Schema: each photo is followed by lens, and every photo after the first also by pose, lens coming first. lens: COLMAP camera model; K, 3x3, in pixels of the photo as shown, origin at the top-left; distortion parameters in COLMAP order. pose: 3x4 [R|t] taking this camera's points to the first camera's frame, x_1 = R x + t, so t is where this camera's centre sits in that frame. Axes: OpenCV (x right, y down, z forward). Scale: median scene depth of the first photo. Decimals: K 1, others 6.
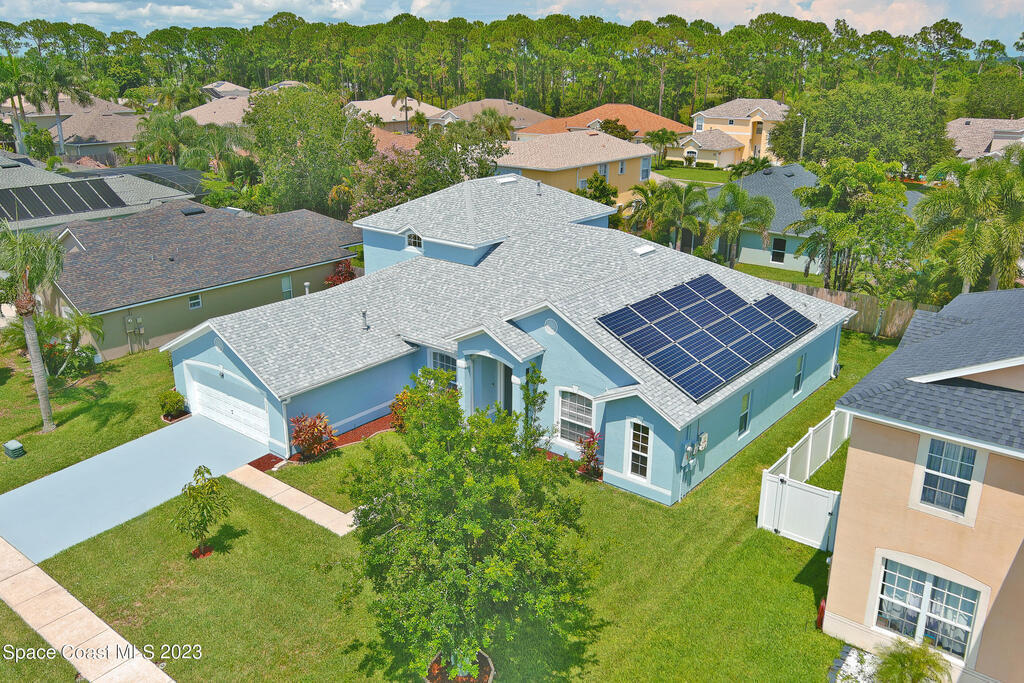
lens RADIAL K [[831.7, 0, 490.8], [0, 831.7, 325.6], [0, 0, 1]] dist [0.016707, -0.002325]
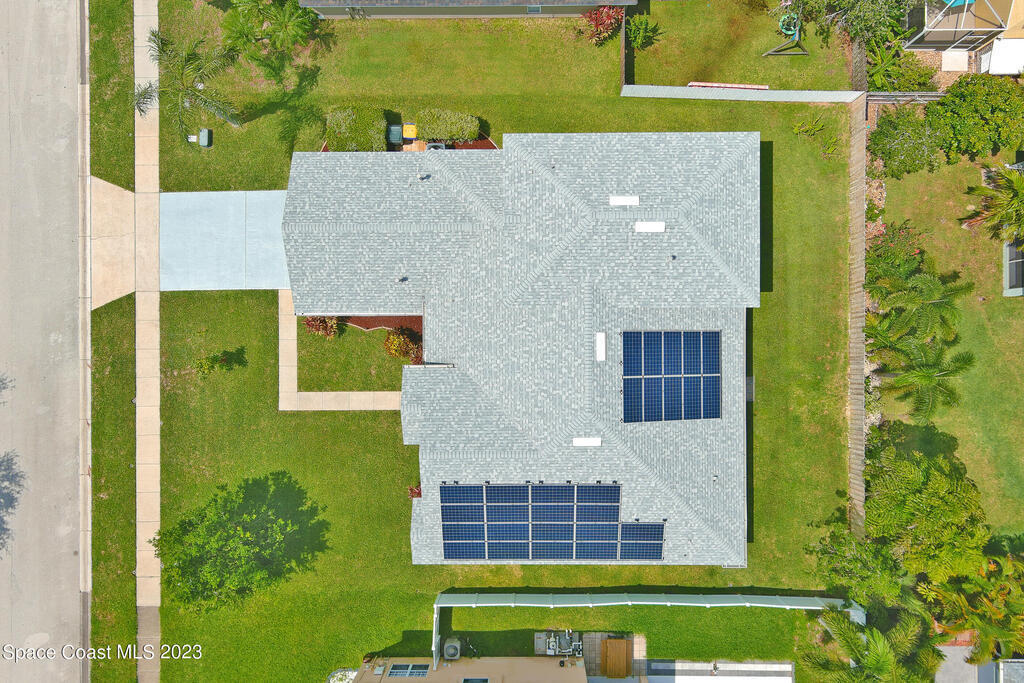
lens RADIAL K [[789.7, 0, 512.0], [0, 789.7, 341.5], [0, 0, 1]] dist [0.019256, -0.004534]
pose [[0.653293, 0.756999, -0.012655, 0.042743], [-0.211418, 0.198454, 0.957036, -1.255351], [0.726987, -0.622550, 0.289692, 0.836611]]
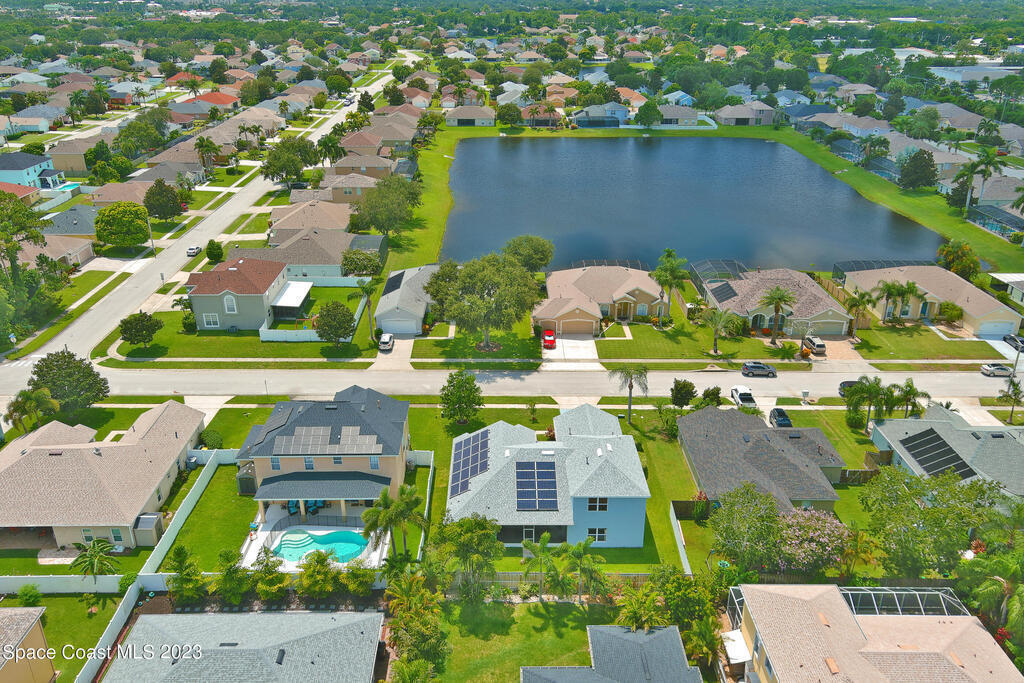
lens RADIAL K [[789.7, 0, 512.0], [0, 789.7, 341.5], [0, 0, 1]] dist [0.019256, -0.004534]
pose [[-0.749312, 0.265798, -0.606534, 1.825118], [-0.209908, 0.773349, 0.598222, -2.126023], [0.628069, 0.575571, -0.523686, 2.438680]]
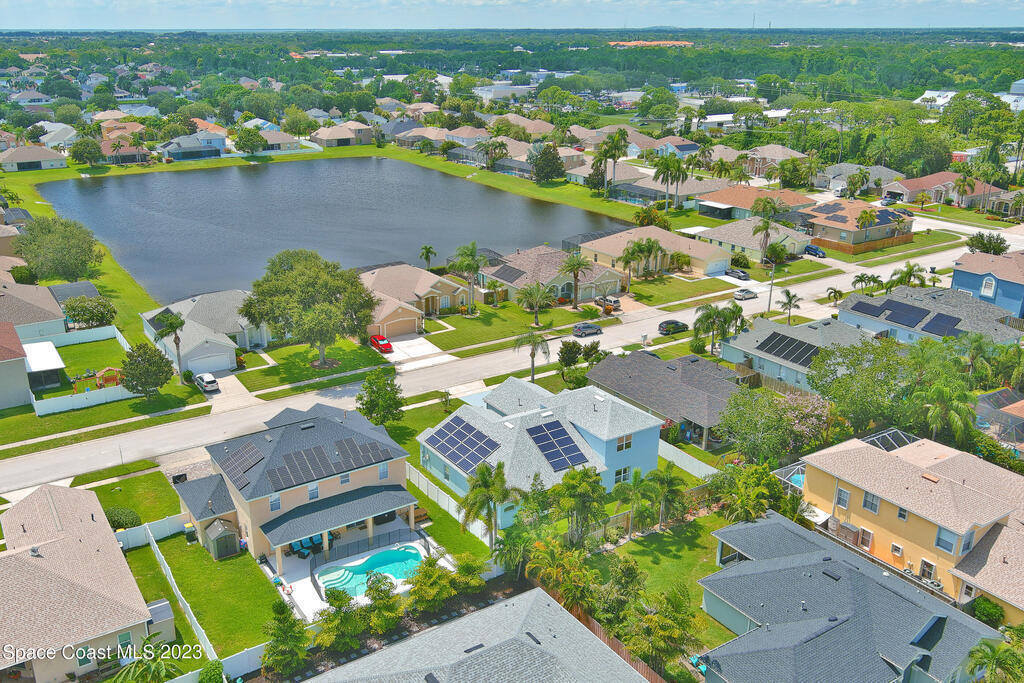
lens RADIAL K [[862.9, 0, 477.0], [0, 862.9, 342.6], [0, 0, 1]] dist [0.005417, 0.001357]
pose [[-0.293513, 0.326301, -0.898542, 2.818985], [-0.294428, 0.863393, 0.409713, -1.534026], [0.909485, 0.384812, -0.157345, 1.426146]]
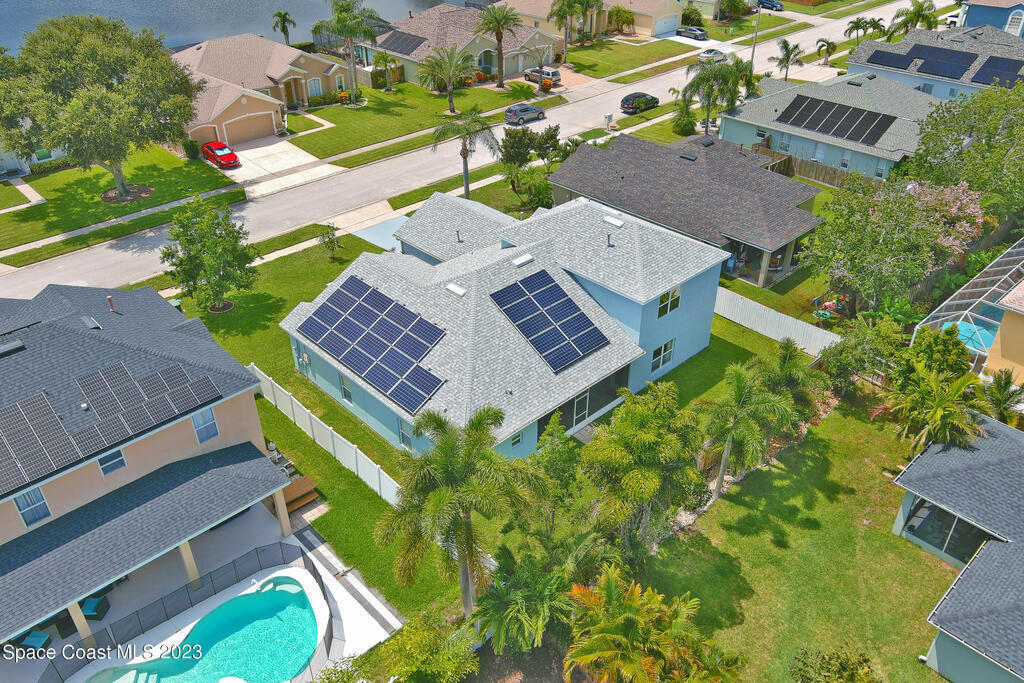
lens RADIAL K [[789.7, 0, 512.0], [0, 789.7, 341.5], [0, 0, 1]] dist [0.019256, -0.004534]
pose [[-0.103539, 0.550969, -0.828078, 1.435631], [-0.301481, 0.776001, 0.554015, -0.852903], [0.947834, 0.307012, 0.085760, 1.172225]]
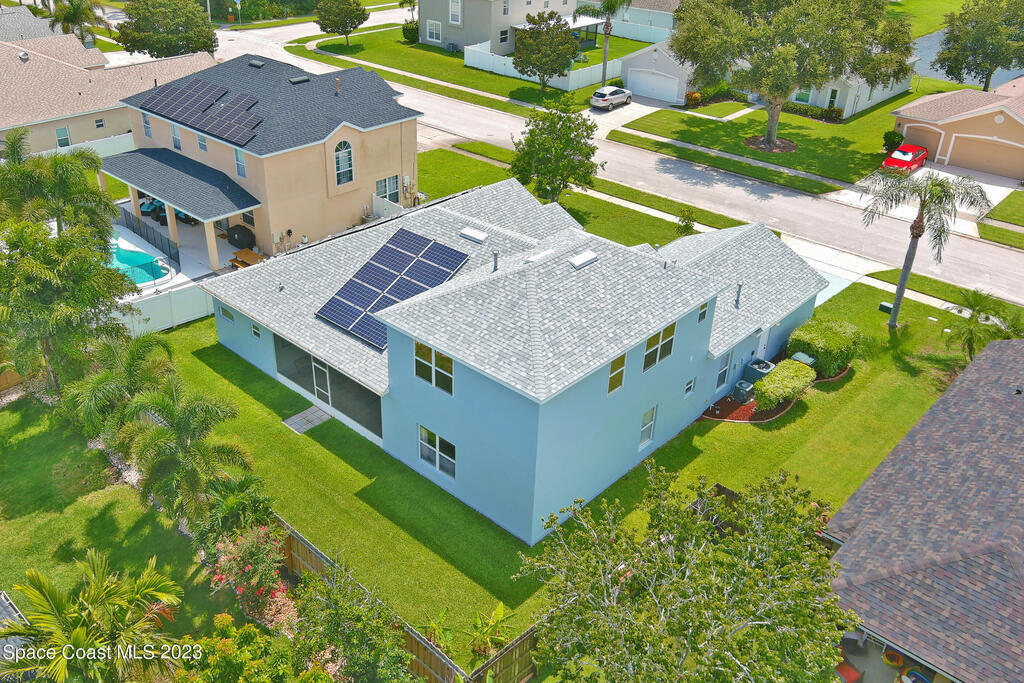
lens RADIAL K [[881.0, 0, 450.5], [0, 881.0, 294.8], [0, 0, 1]] dist [0.004519, -0.003582]
pose [[-0.997898, -0.034500, 0.054858, 0.081572], [0.014825, 0.702536, 0.711493, -0.994353], [-0.063087, 0.710811, -0.700548, 2.220109]]
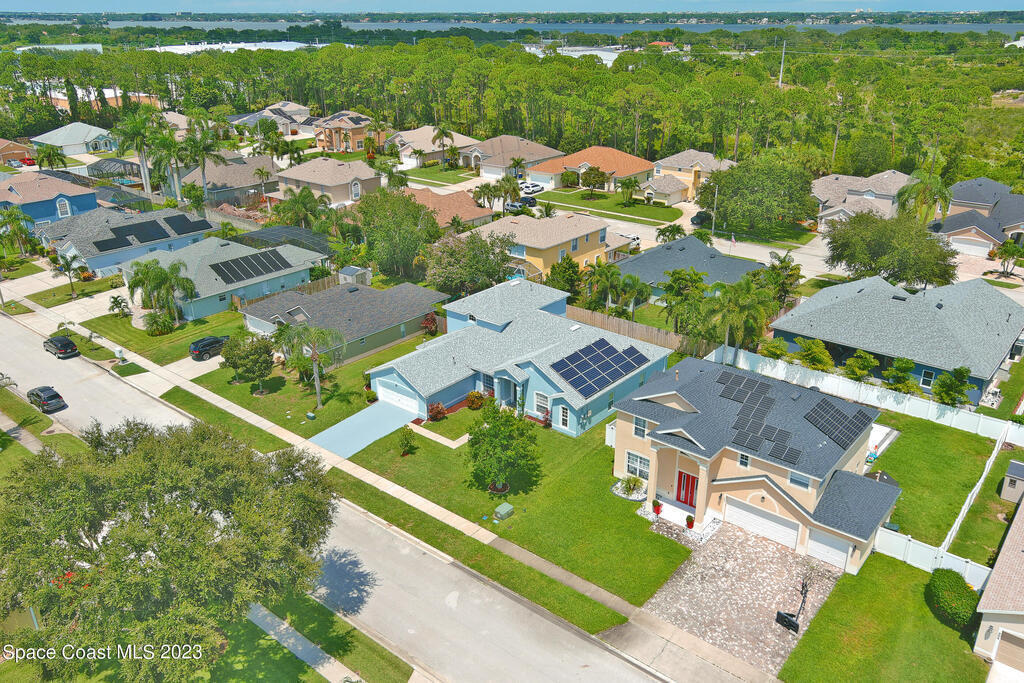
lens RADIAL K [[789.7, 0, 512.0], [0, 789.7, 341.5], [0, 0, 1]] dist [0.019256, -0.004534]
pose [[0.999977, -0.005155, 0.004296, 0.002088], [0.004783, 0.996567, 0.082649, -0.273449], [-0.004707, -0.082626, 0.996569, -1.362130]]
